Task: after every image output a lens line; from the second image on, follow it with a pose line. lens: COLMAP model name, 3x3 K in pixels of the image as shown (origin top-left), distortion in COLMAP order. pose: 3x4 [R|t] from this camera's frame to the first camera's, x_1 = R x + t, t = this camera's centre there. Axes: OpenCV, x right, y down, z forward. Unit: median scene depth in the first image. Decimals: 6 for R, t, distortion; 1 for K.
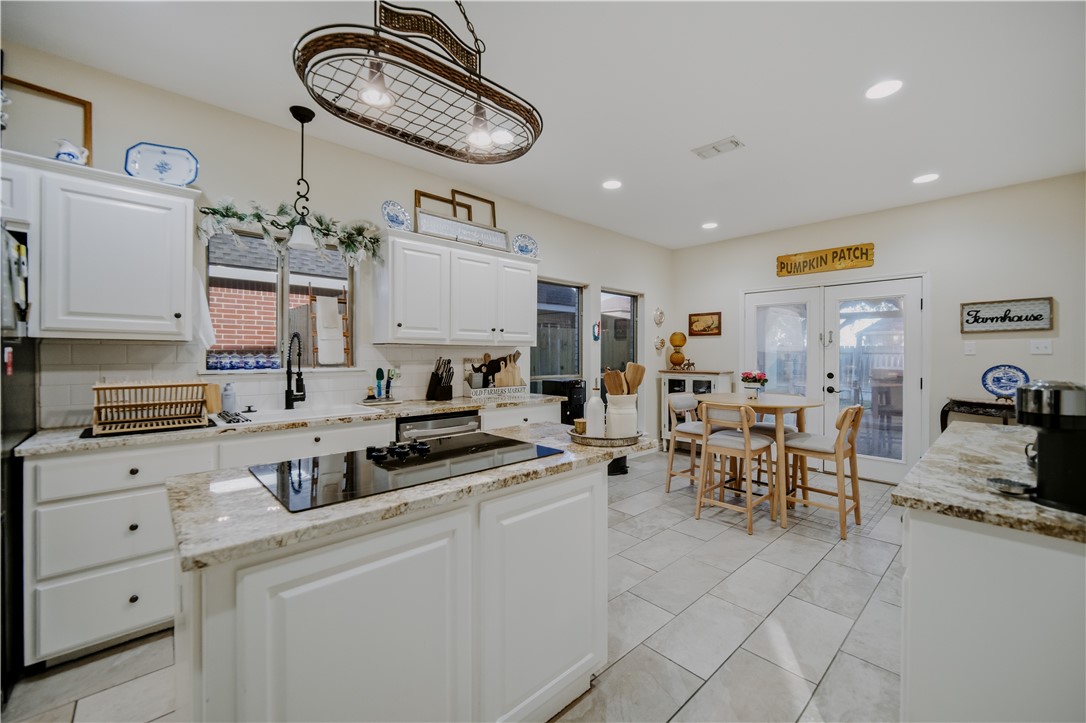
lens RADIAL K [[431.9, 0, 543.4], [0, 431.9, 357.2], [0, 0, 1]] dist [-0.000284, -0.000016]
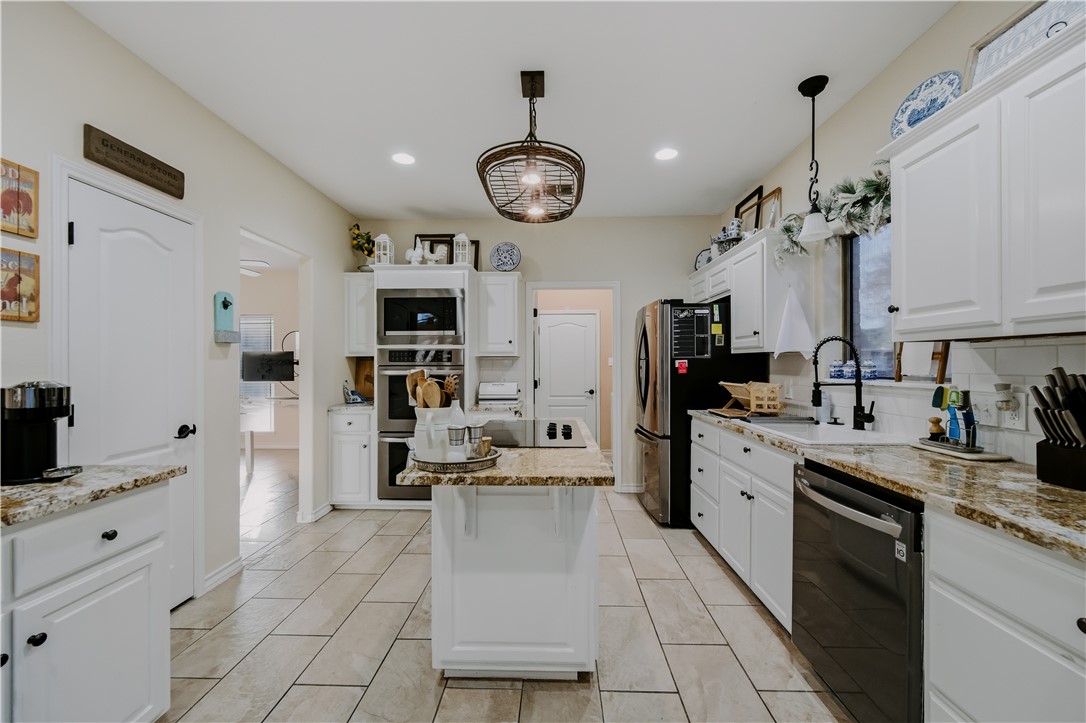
lens RADIAL K [[431.9, 0, 542.4], [0, 431.9, 363.7], [0, 0, 1]] dist [-0.000284, -0.000016]
pose [[-0.696088, -0.000396, -0.717956, 0.423930], [-0.001259, 0.999999, 0.000670, -0.005711], [0.717955, 0.001371, -0.696088, 1.124363]]
